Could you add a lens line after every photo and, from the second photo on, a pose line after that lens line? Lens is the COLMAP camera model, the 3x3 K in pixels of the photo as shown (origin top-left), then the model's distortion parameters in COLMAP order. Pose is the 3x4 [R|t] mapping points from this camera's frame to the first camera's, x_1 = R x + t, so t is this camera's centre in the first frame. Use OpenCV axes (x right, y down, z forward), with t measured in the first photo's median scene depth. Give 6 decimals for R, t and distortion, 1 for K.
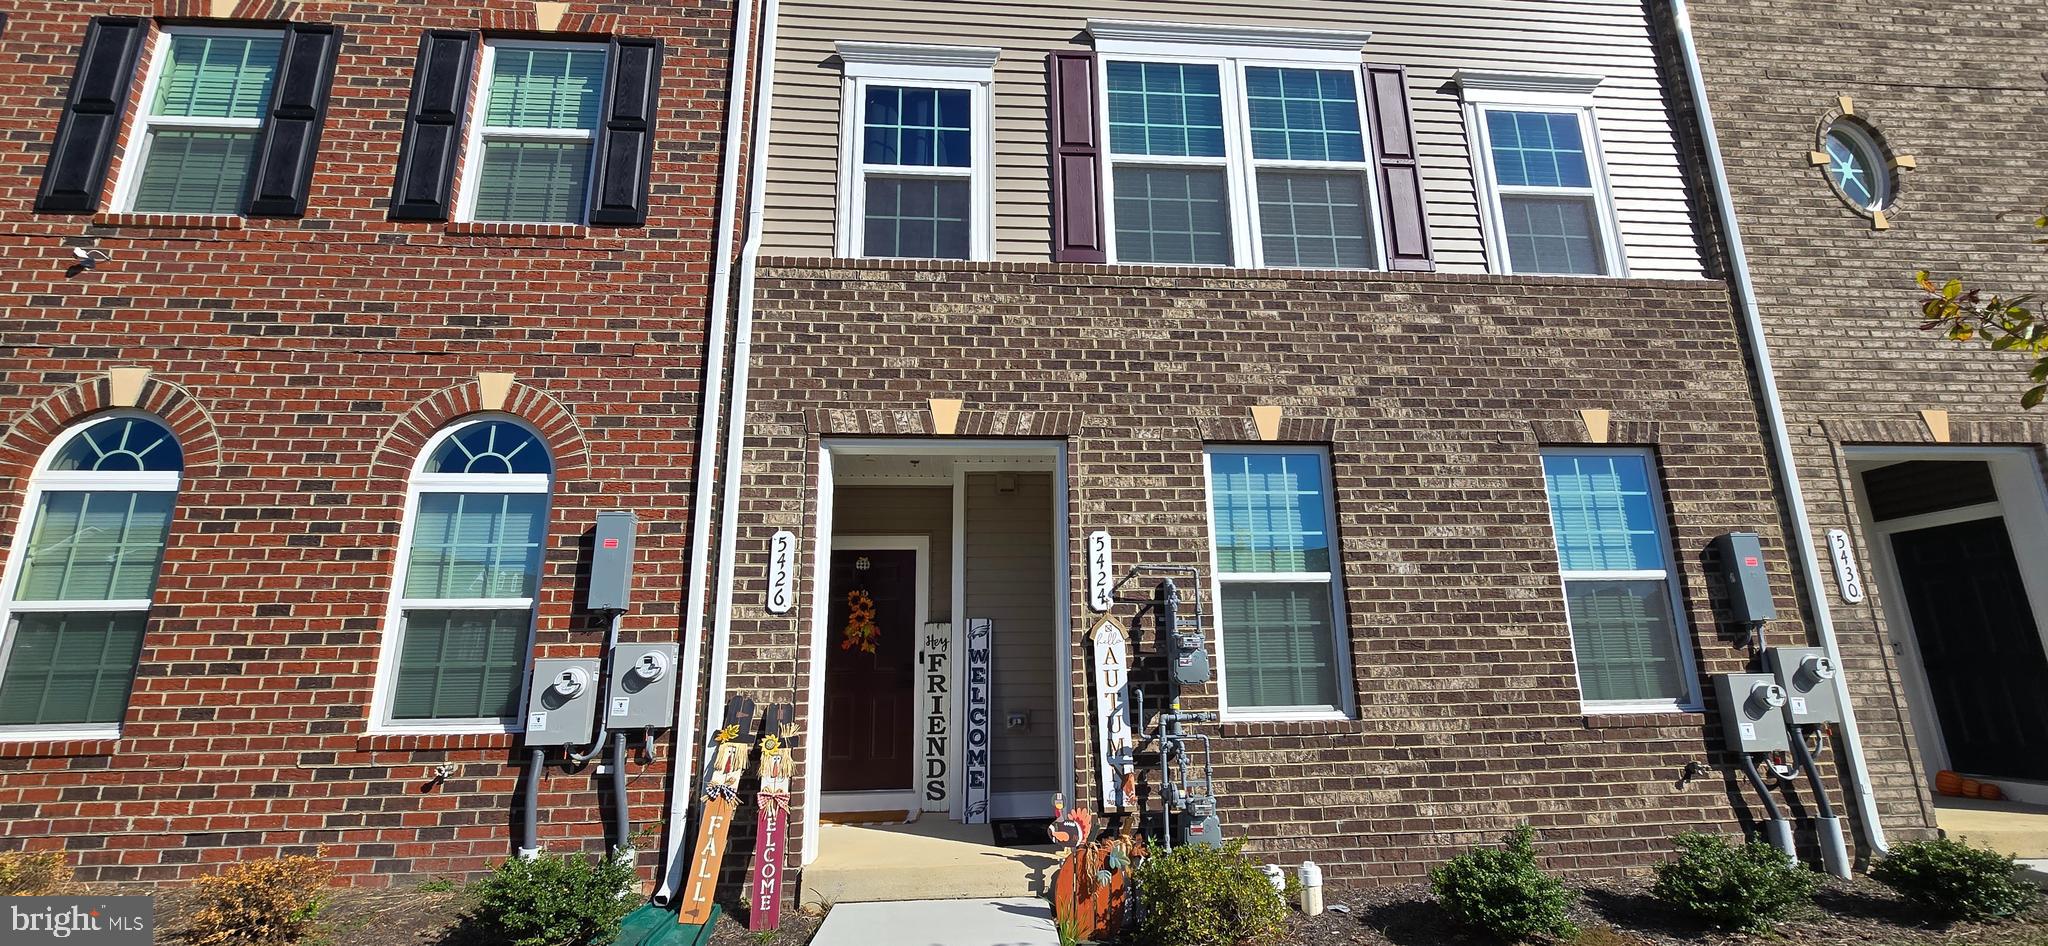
lens RADIAL K [[840.2, 0, 1033.9], [0, 840.2, 475.6], [0, 0, 1]] dist [-0.005431, 0.001220]
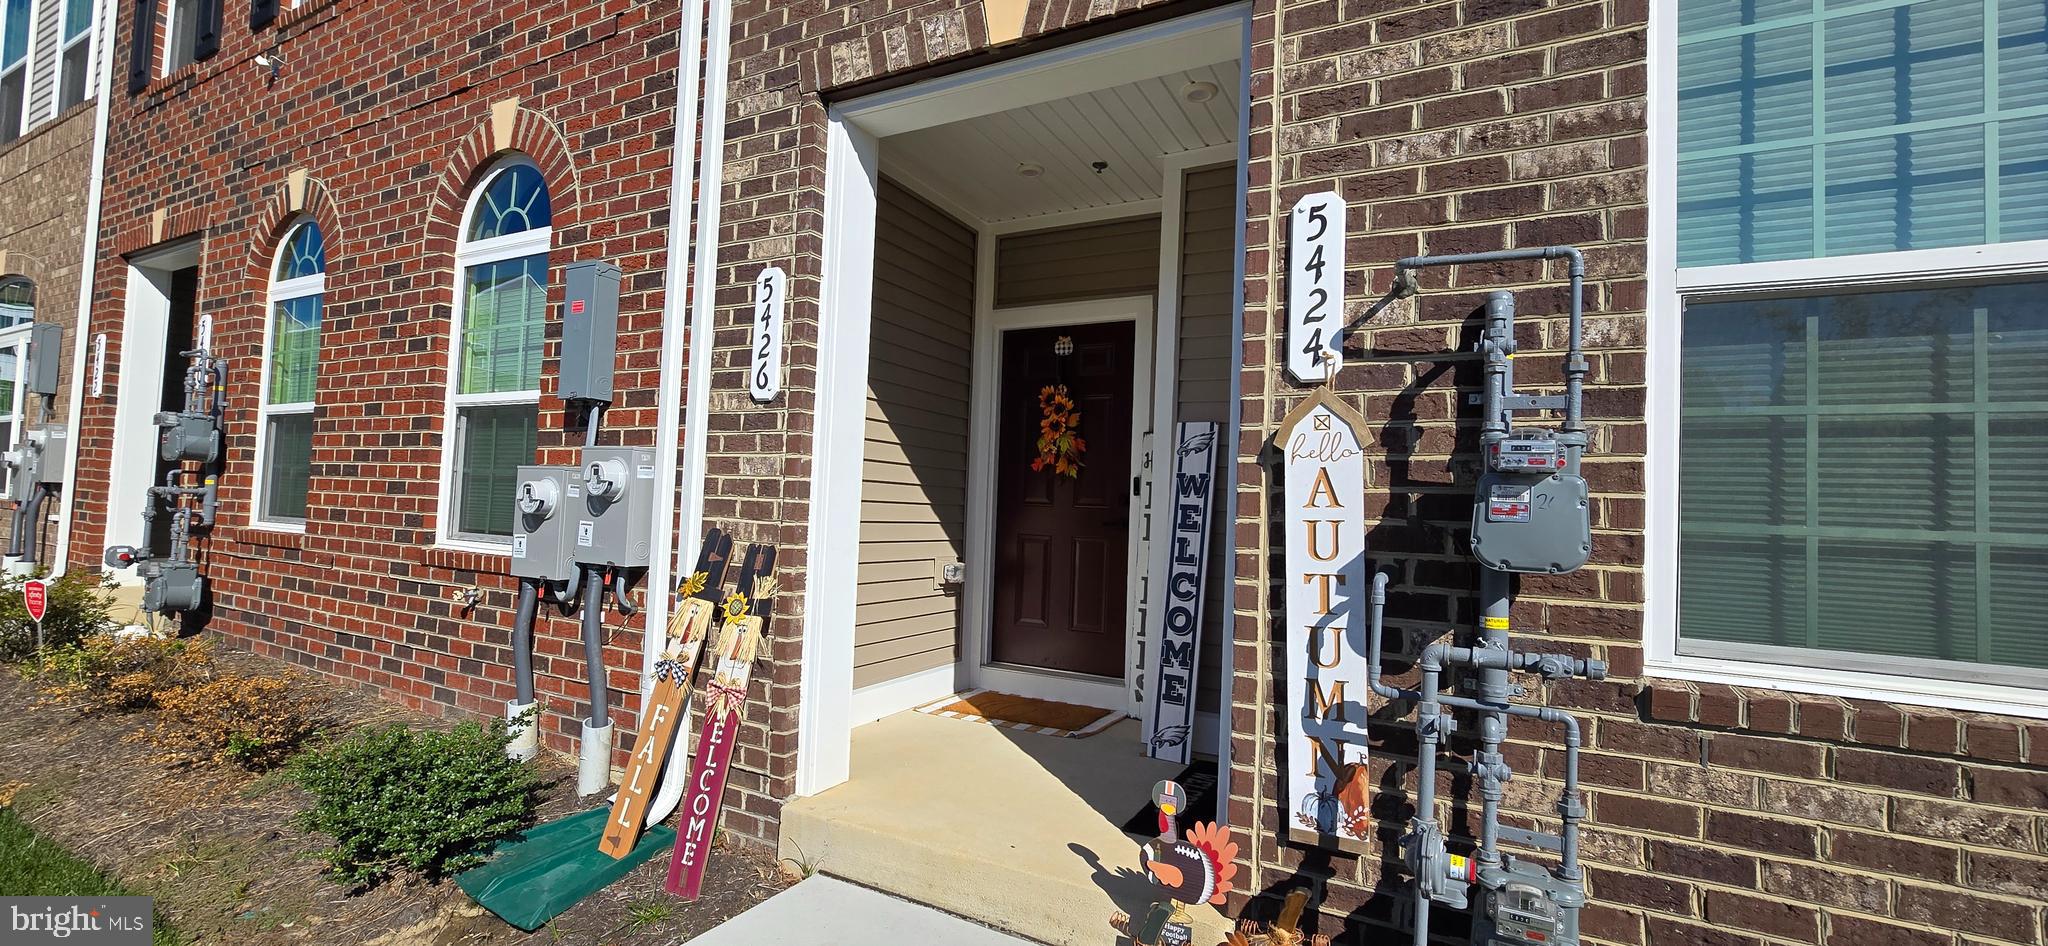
lens RADIAL K [[840.2, 0, 1036.8], [0, 840.2, 475.6], [0, 0, 1]] dist [-0.005431, 0.001220]
pose [[0.841338, 0.024925, -0.539934, 0.188692], [0.079132, 0.982493, 0.168660, 0.122930], [0.534685, -0.184626, 0.824637, 0.561320]]
